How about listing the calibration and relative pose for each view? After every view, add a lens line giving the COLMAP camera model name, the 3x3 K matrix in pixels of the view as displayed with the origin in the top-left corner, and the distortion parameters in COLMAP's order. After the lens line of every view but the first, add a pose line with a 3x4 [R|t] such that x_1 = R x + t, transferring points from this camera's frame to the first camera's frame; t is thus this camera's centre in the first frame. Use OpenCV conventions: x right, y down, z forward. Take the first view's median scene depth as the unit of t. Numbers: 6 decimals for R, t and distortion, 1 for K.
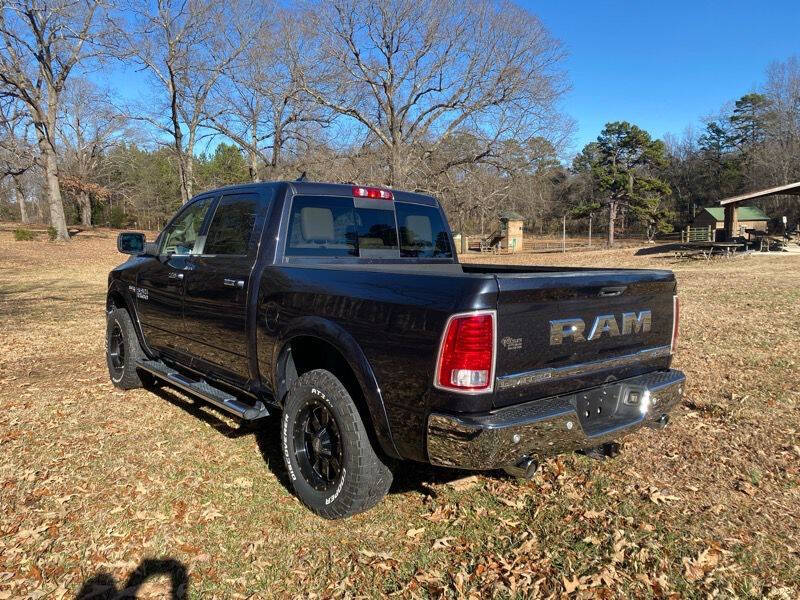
lens RADIAL K [[600.9, 0, 401.8], [0, 600.9, 299.1], [0, 0, 1]] dist [0.033609, -0.043771]
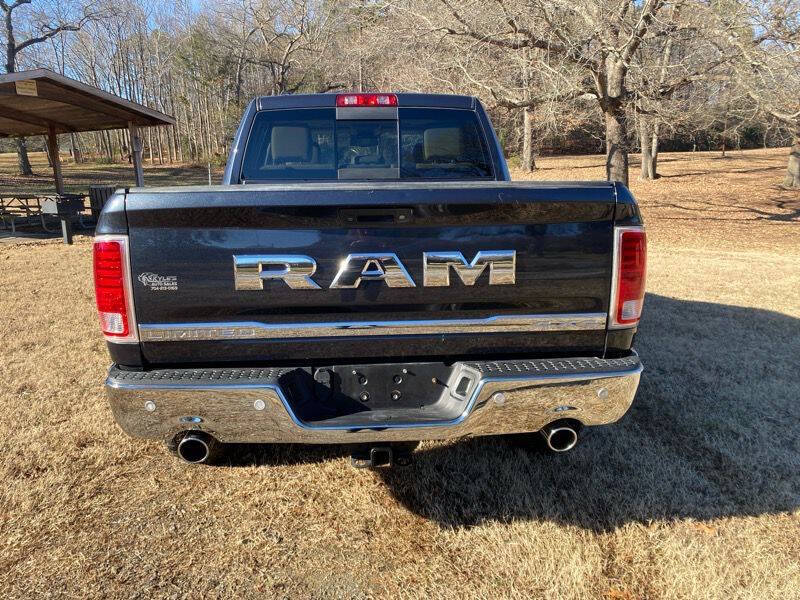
lens RADIAL K [[600.9, 0, 401.8], [0, 600.9, 299.1], [0, 0, 1]] dist [0.033609, -0.043771]
pose [[0.790934, 0.087187, -0.605658, 0.640273], [-0.025592, 0.993644, 0.109619, 0.004078], [0.611366, -0.071201, 0.788138, 0.443095]]
